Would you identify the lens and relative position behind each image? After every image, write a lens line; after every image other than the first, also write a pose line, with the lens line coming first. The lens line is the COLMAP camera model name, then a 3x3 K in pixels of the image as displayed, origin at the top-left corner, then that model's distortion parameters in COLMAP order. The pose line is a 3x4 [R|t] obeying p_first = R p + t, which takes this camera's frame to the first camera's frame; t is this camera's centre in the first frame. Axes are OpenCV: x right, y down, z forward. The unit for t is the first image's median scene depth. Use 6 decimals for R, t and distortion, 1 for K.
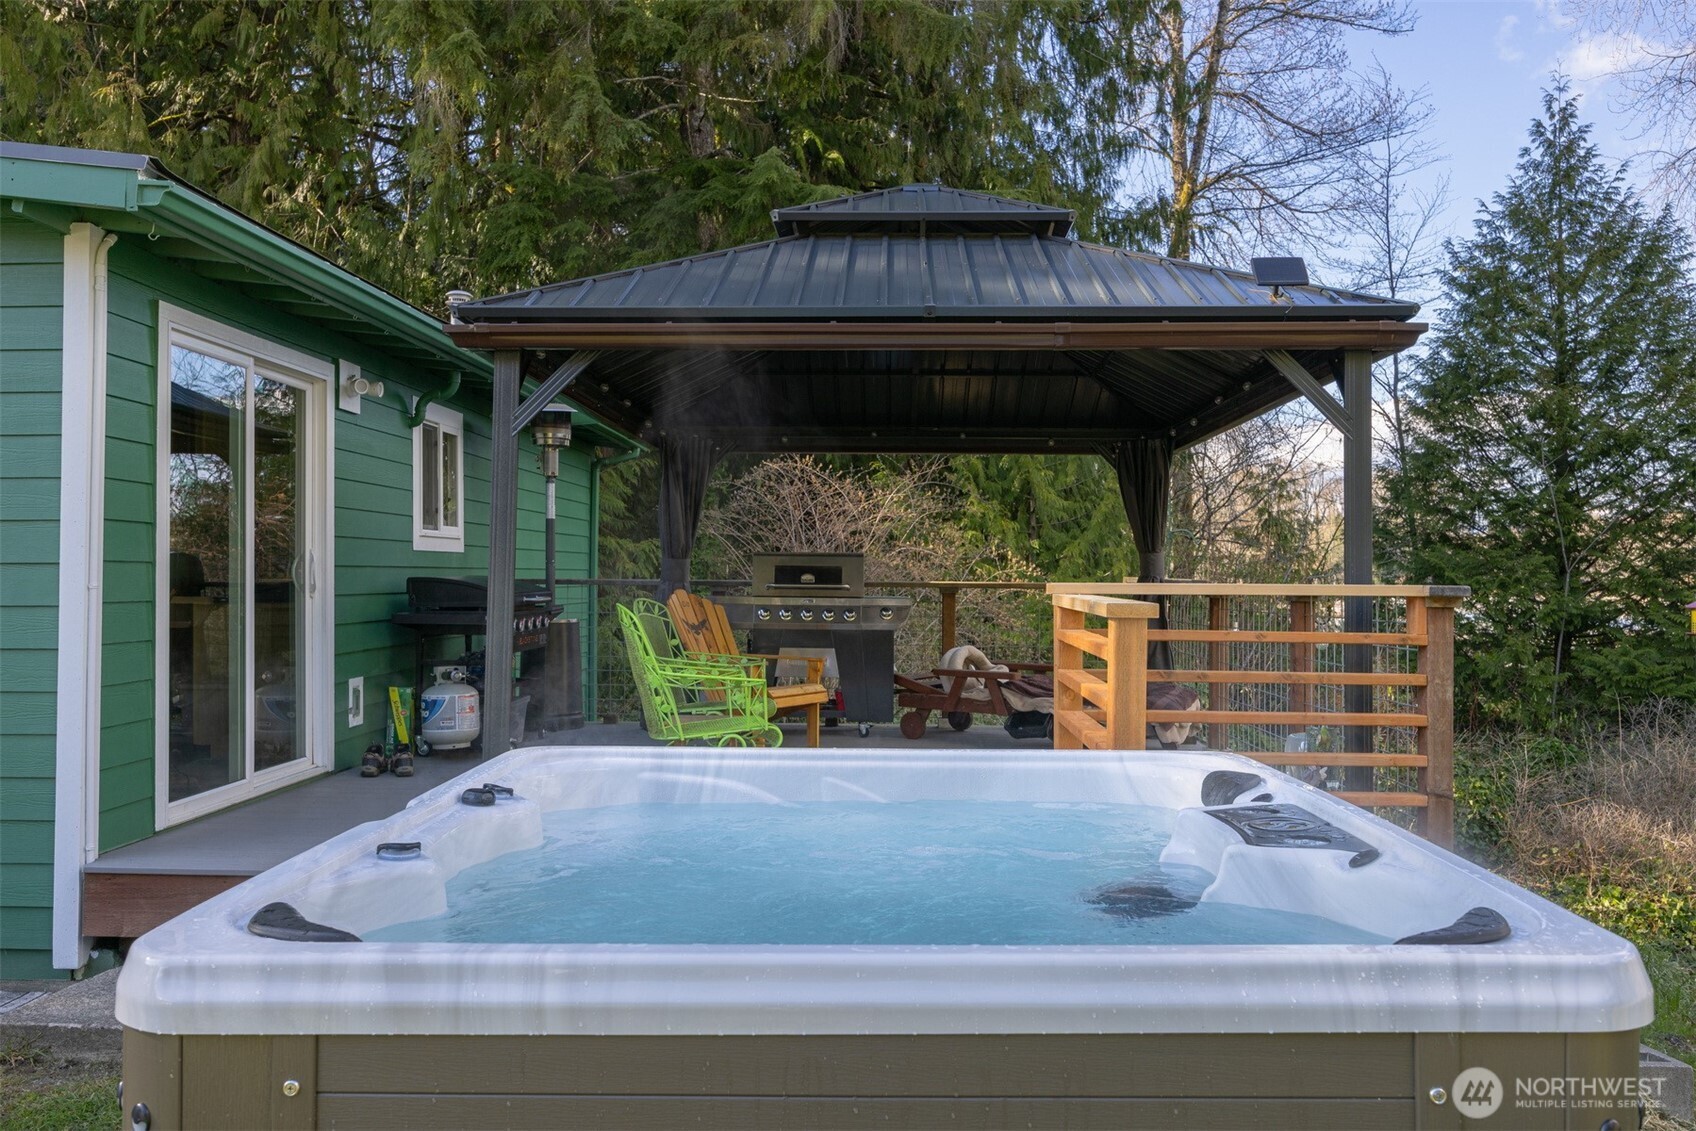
lens RADIAL K [[1325.6, 0, 849.5], [0, 1325.6, 565.5], [0, 0, 1]] dist [-0.050671, -0.004265]
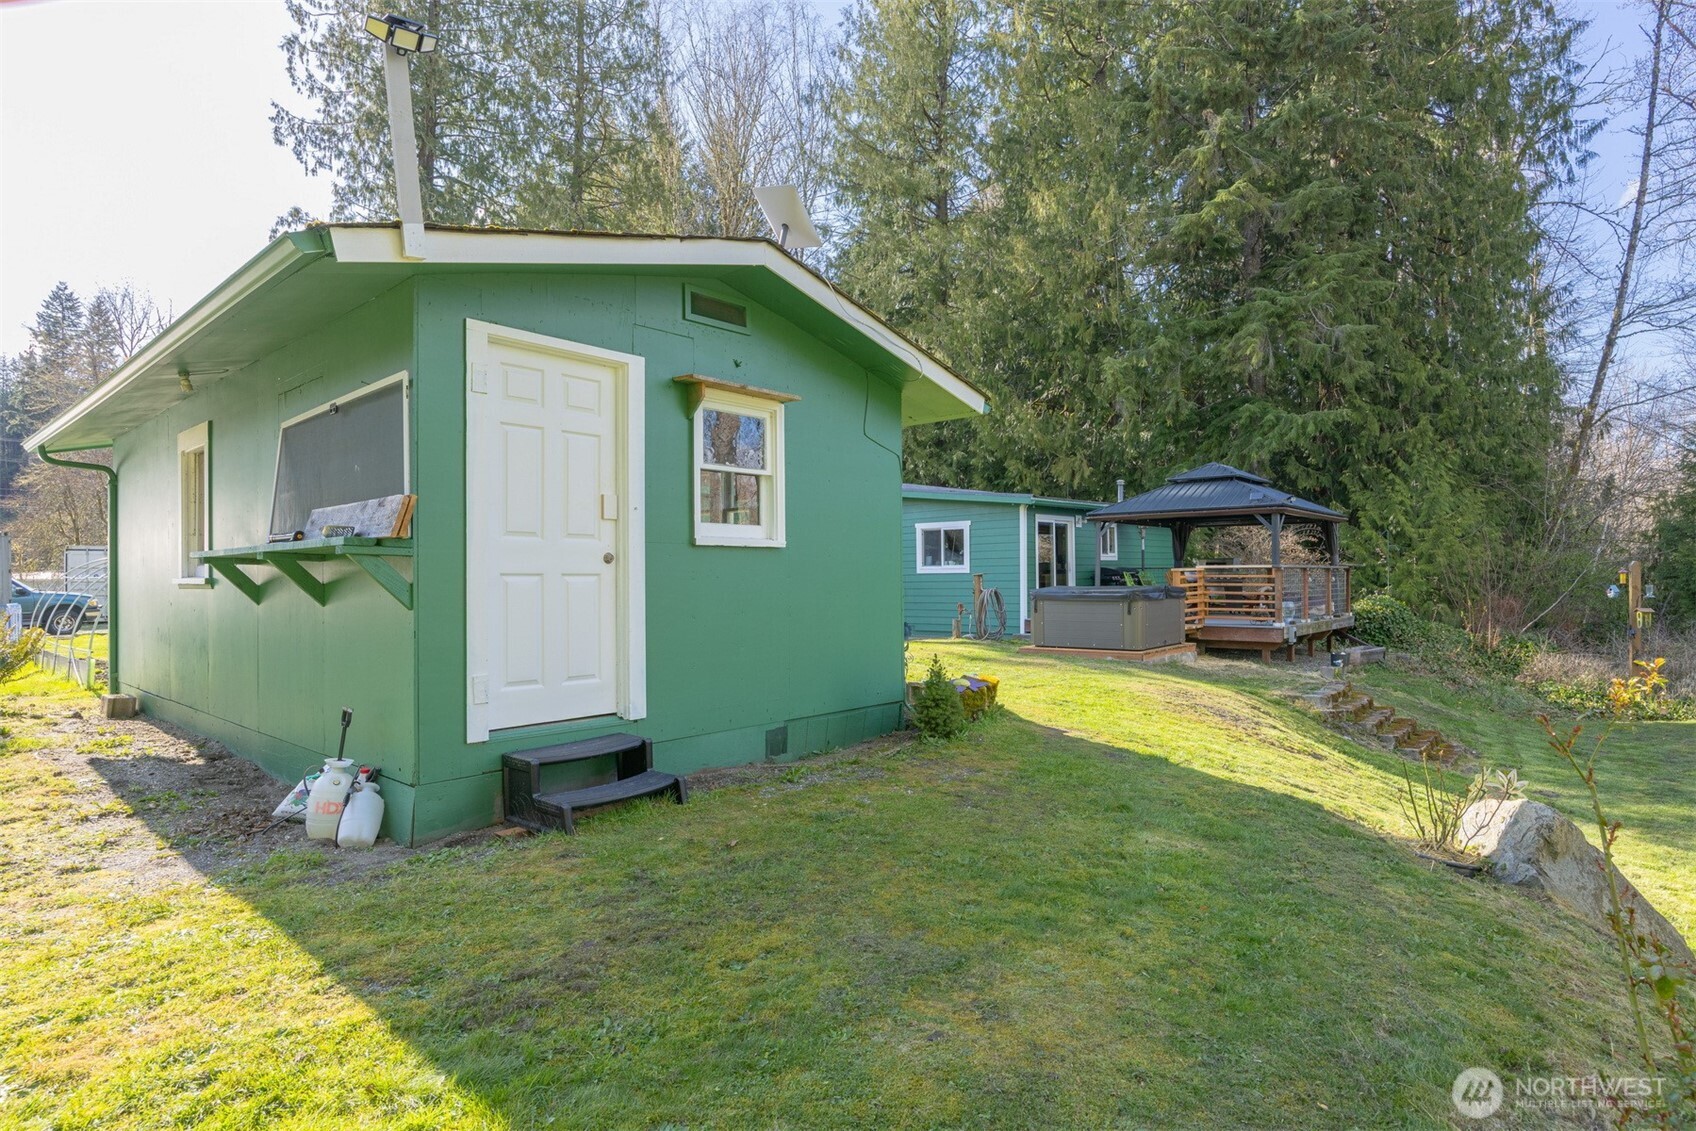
lens RADIAL K [[870.3, 0, 855.1], [0, 870.3, 568.7], [0, 0, 1]] dist [0.002812, -0.000348]
pose [[0.772553, -0.005416, -0.634927, 0.653623], [0.006572, 0.999978, -0.000532, 0.009245], [0.634916, -0.003761, 0.772572, -1.255291]]
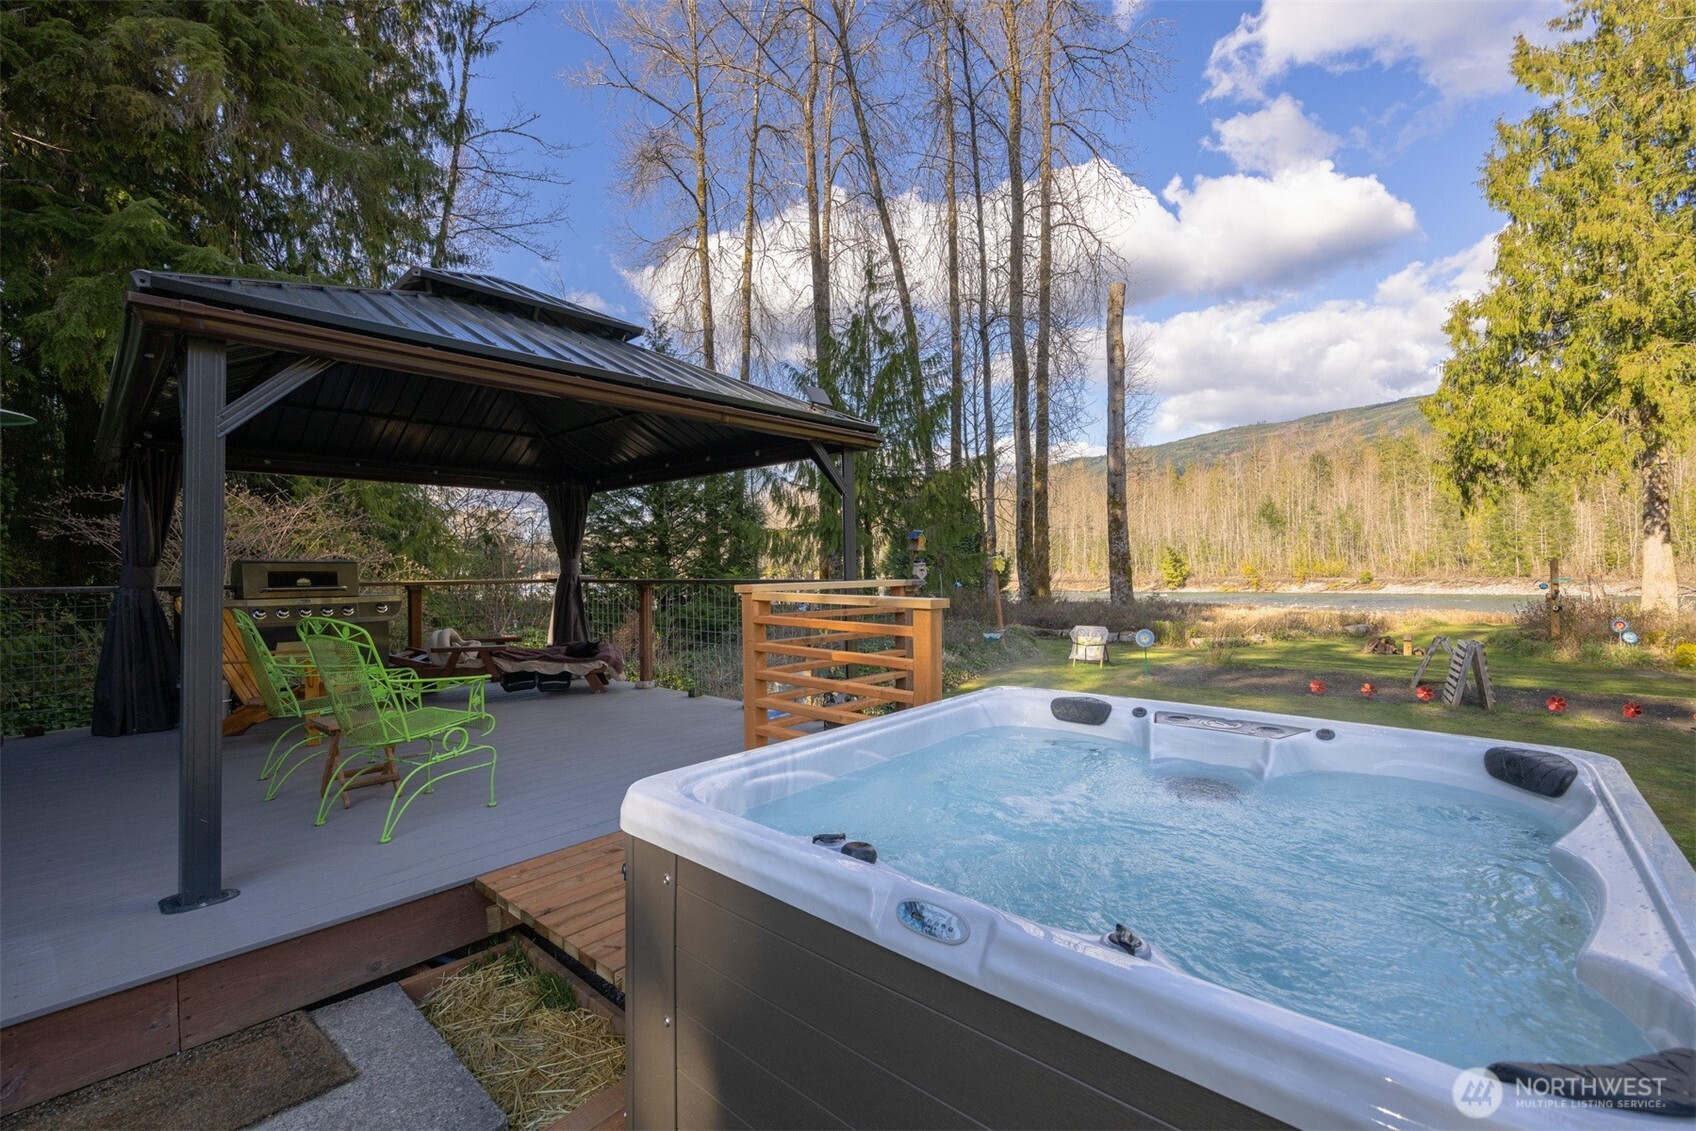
lens RADIAL K [[727.3, 0, 849.4], [0, 727.3, 555.2], [0, 0, 1]] dist [-0.009325, -0.000280]
pose [[0.644157, 0.000032, 0.764893, -0.401308], [0.005147, 0.999977, -0.004376, -0.016071], [-0.764876, 0.006755, 0.644142, 0.409991]]
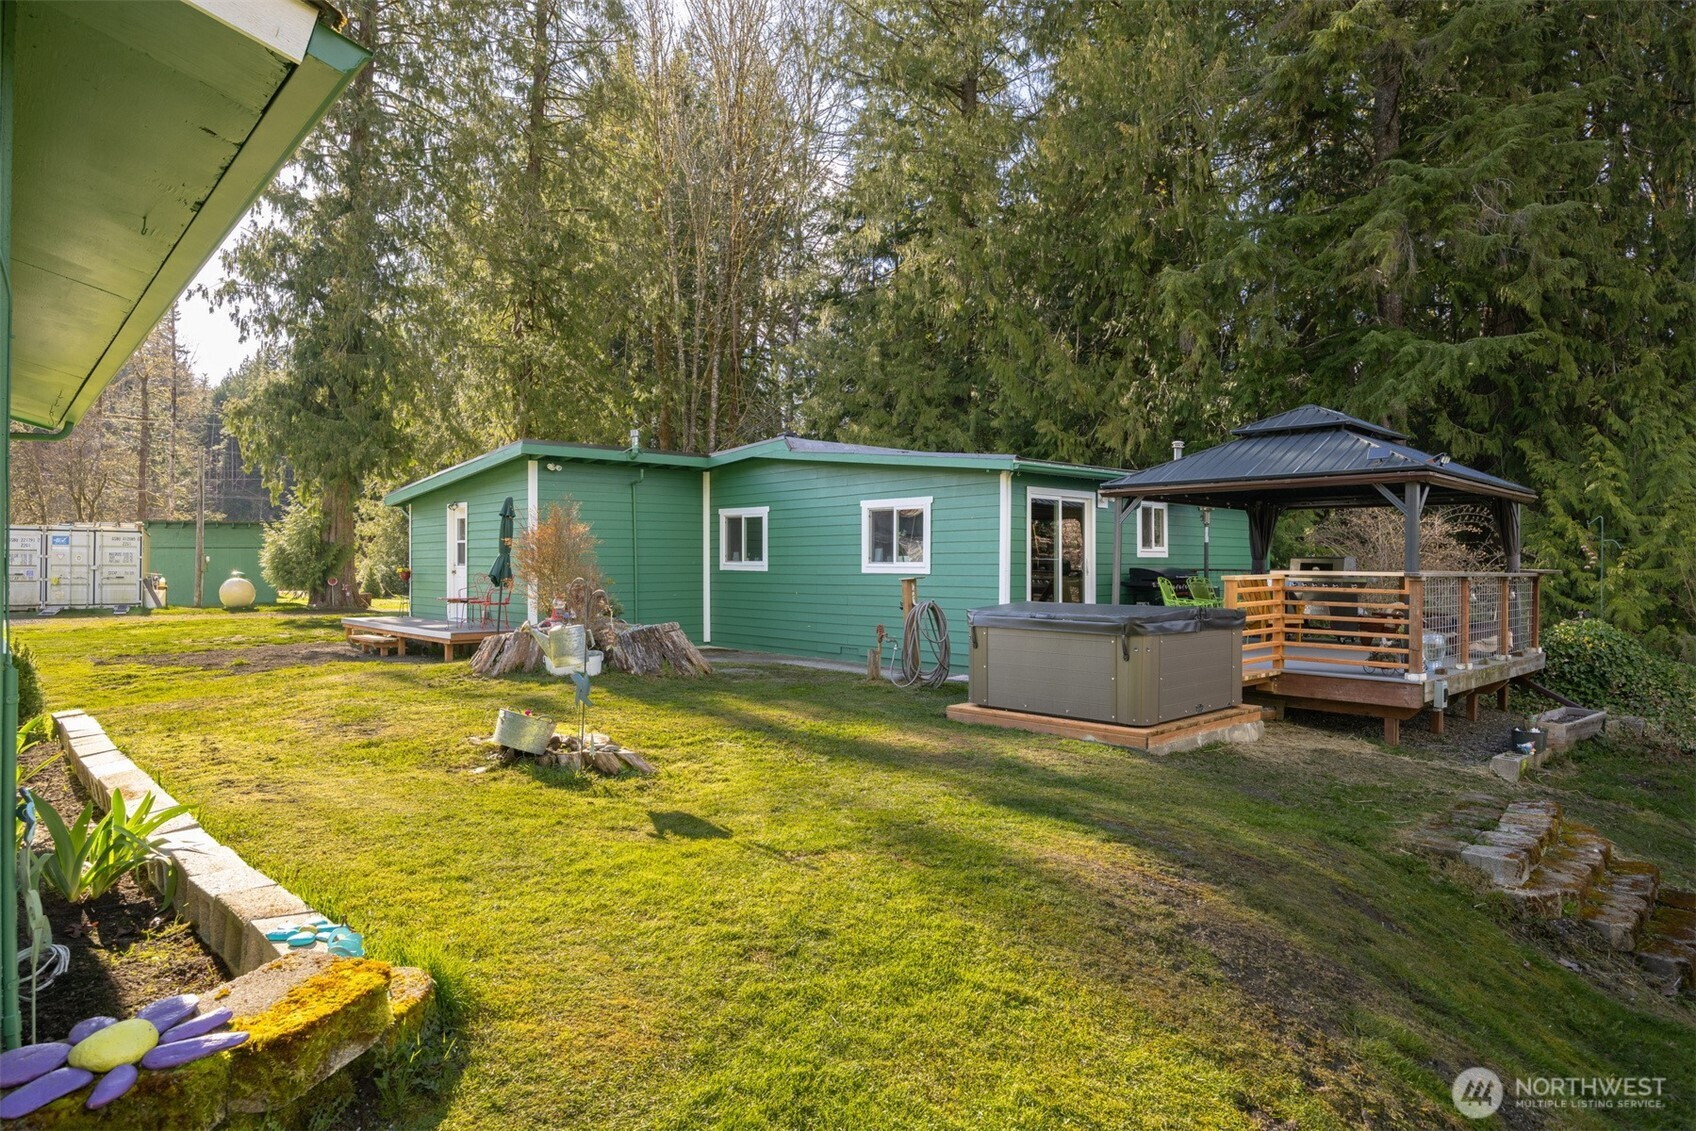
lens RADIAL K [[936.5, 0, 835.6], [0, 936.5, 561.4], [0, 0, 1]] dist [-0.001946, 0.002049]
pose [[0.700353, 0.006452, -0.713768, 0.509060], [-0.006677, 0.999975, 0.002488, -0.003459], [0.713766, 0.003023, 0.700378, -0.631683]]
